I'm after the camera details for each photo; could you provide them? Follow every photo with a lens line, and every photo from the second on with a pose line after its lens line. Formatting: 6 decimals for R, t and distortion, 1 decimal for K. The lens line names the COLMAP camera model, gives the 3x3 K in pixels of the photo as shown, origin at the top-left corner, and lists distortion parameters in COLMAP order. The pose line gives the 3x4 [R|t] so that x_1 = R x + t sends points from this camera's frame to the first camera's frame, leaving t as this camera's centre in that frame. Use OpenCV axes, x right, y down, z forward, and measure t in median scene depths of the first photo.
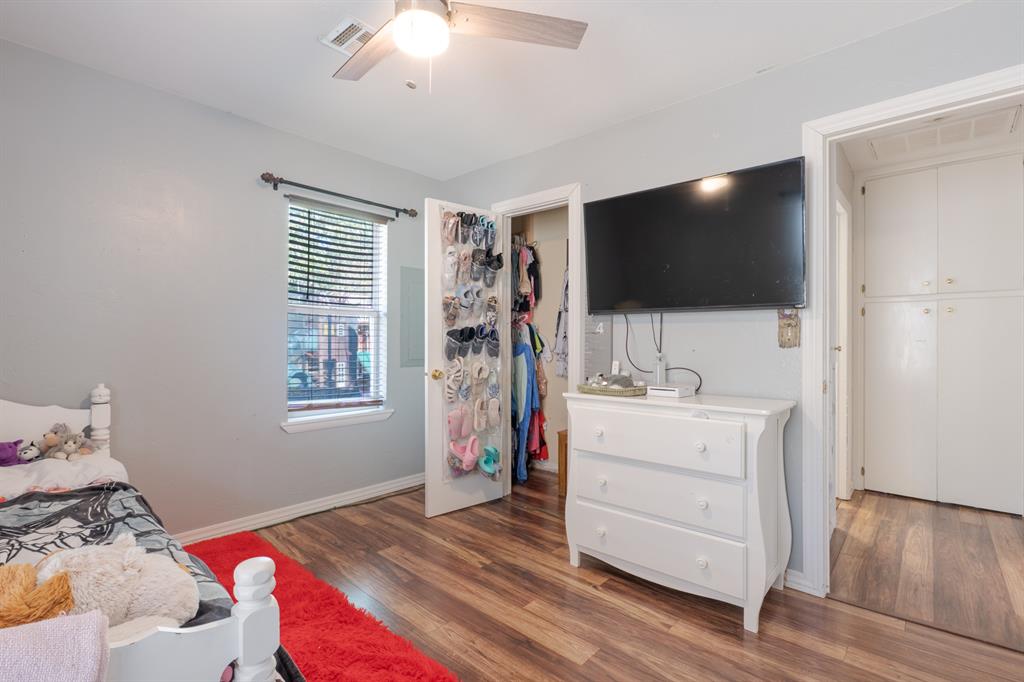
lens RADIAL K [[477.1, 0, 511.9], [0, 477.1, 341.6], [0, 0, 1]] dist [-0.008674, 0.001083]
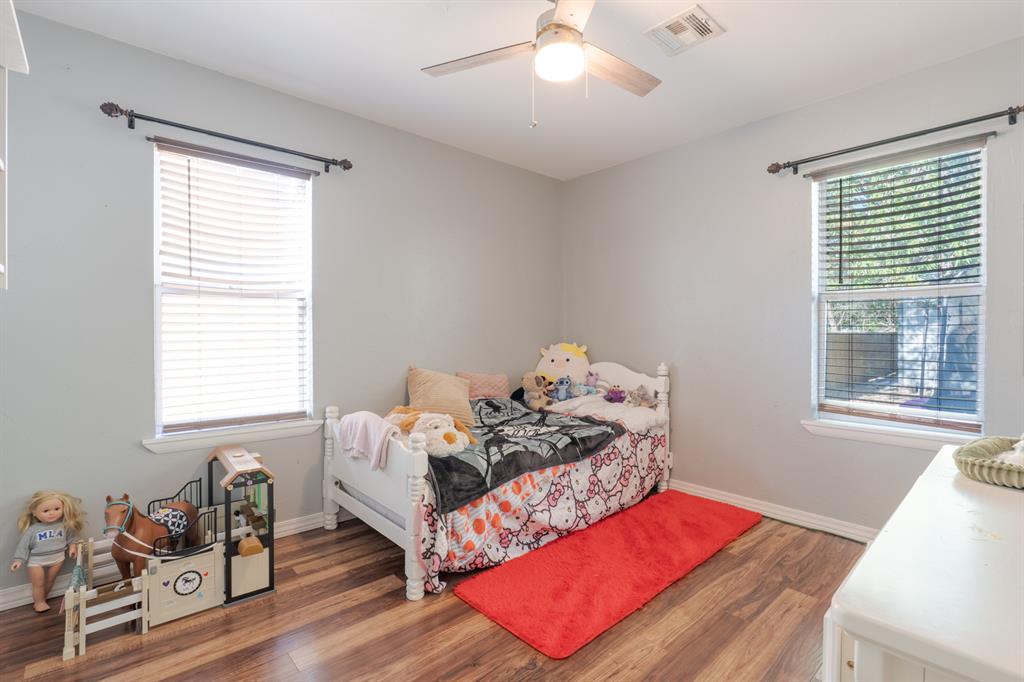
lens RADIAL K [[477.1, 0, 512.5], [0, 477.1, 340.2], [0, 0, 1]] dist [-0.008674, 0.001083]
pose [[-0.106432, 0.007261, -0.994293, 0.543645], [0.002449, 0.999972, 0.007040, 0.006035], [0.994317, -0.001686, -0.106447, 0.571952]]
